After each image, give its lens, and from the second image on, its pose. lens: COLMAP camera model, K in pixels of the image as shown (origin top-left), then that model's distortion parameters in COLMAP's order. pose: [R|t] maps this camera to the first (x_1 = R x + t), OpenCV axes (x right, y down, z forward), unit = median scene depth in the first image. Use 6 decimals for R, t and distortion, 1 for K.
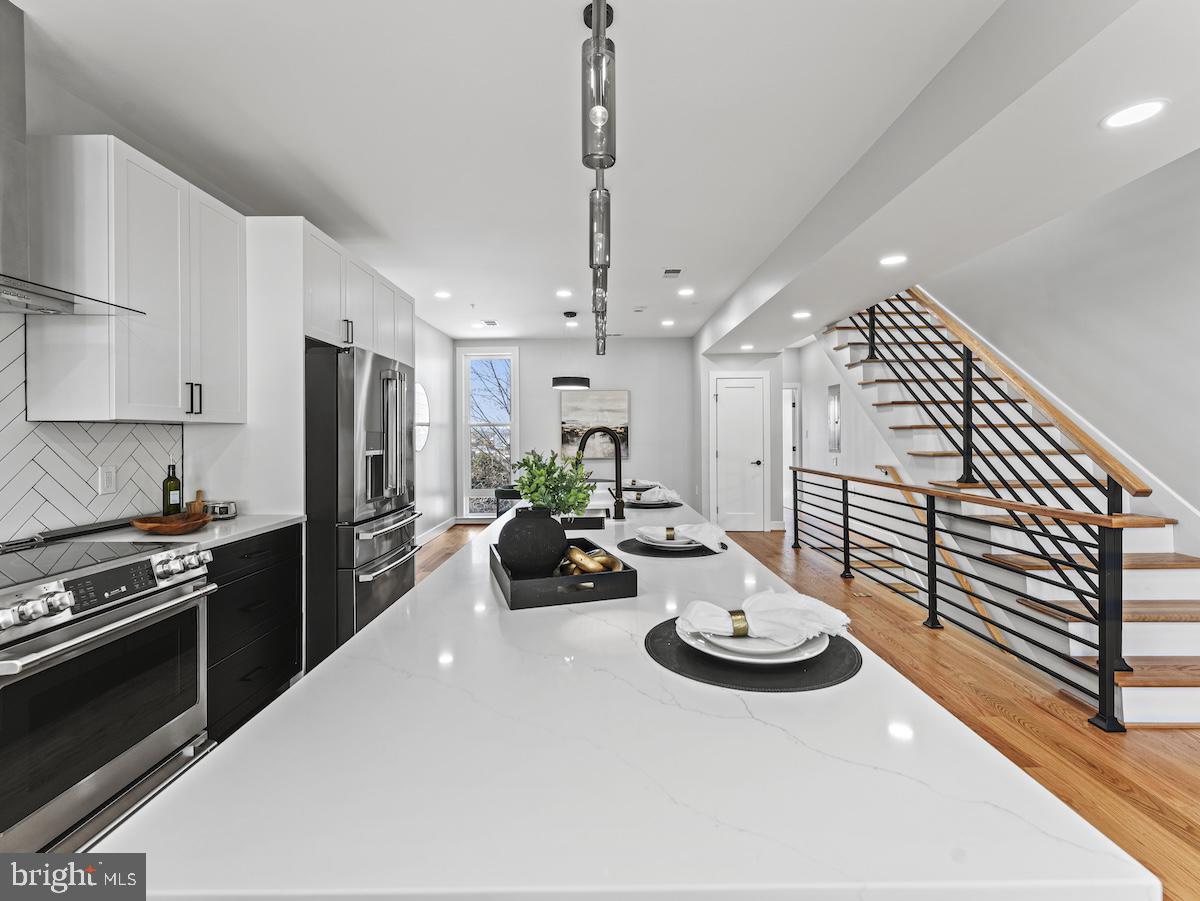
lens RADIAL K [[543.2, 0, 592.8], [0, 543.2, 432.6], [0, 0, 1]] dist [0.012309, -0.002257]
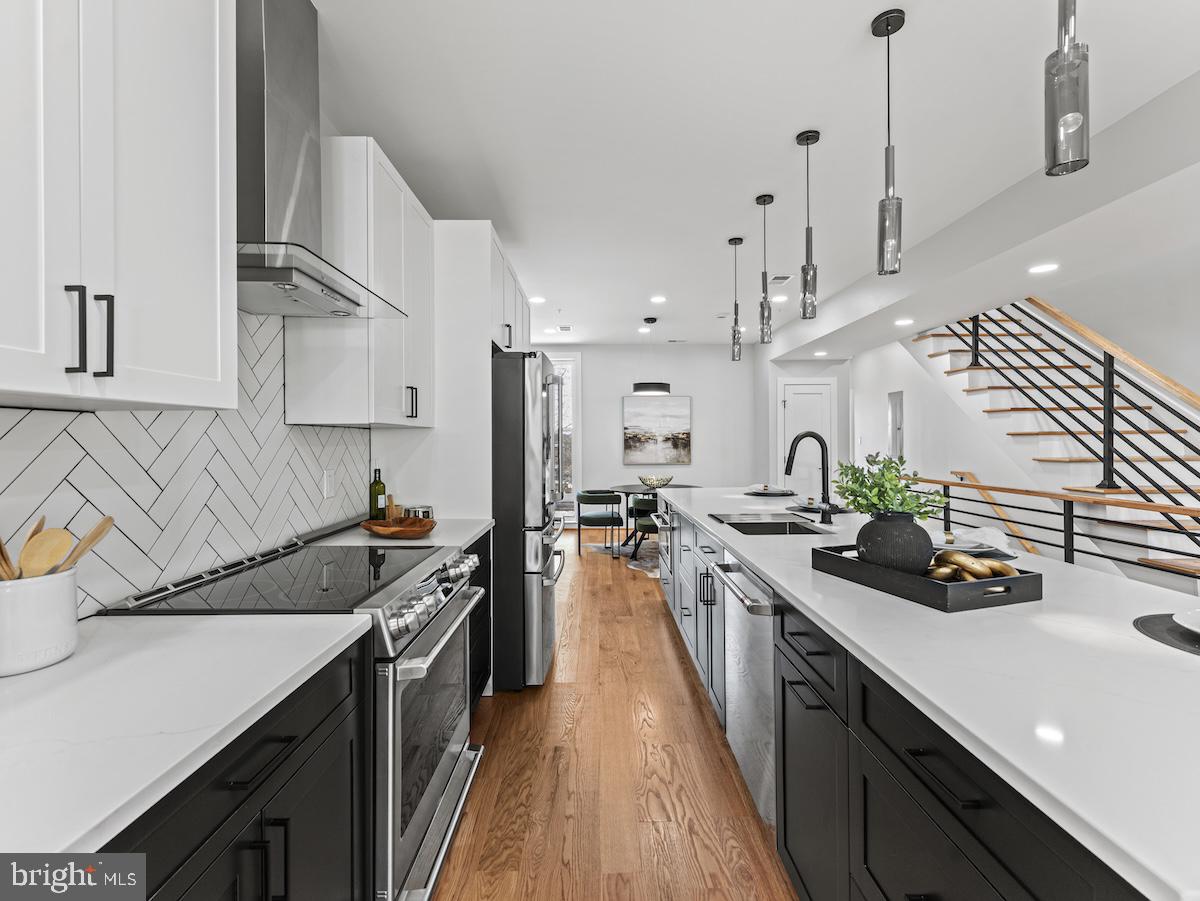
lens RADIAL K [[543.2, 0, 593.0], [0, 543.2, 436.0], [0, 0, 1]] dist [0.012309, -0.002257]
pose [[0.999756, 0.002448, 0.021973, -0.288129], [-0.002337, 0.999985, -0.005048, 0.002527], [-0.021985, 0.004996, 0.999746, 0.002399]]
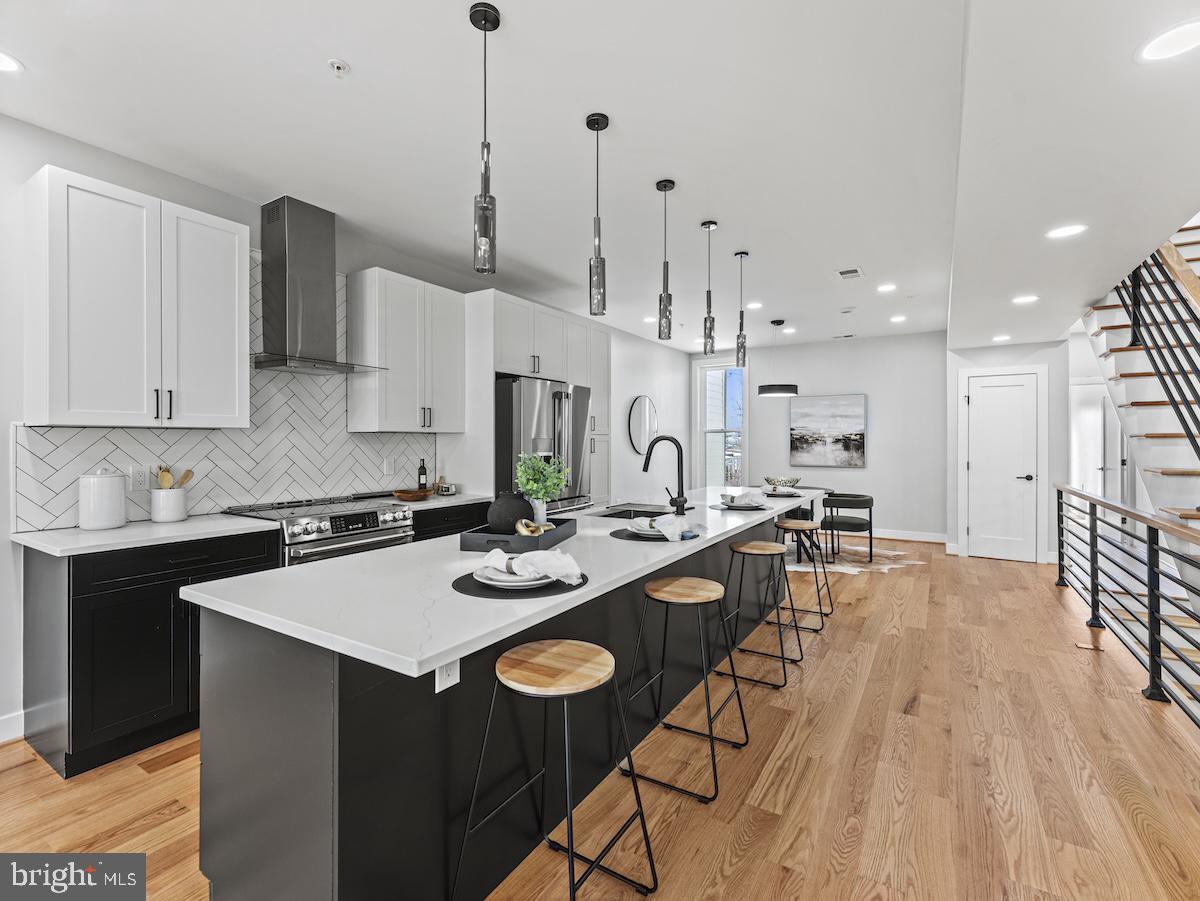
lens RADIAL K [[543.2, 0, 606.4], [0, 543.2, 442.4], [0, 0, 1]] dist [0.012309, -0.002257]
pose [[0.852415, 0.009165, -0.522785, 0.371352], [-0.004700, 0.999940, 0.009866, -0.005265], [0.522845, -0.005953, 0.852407, -0.051257]]
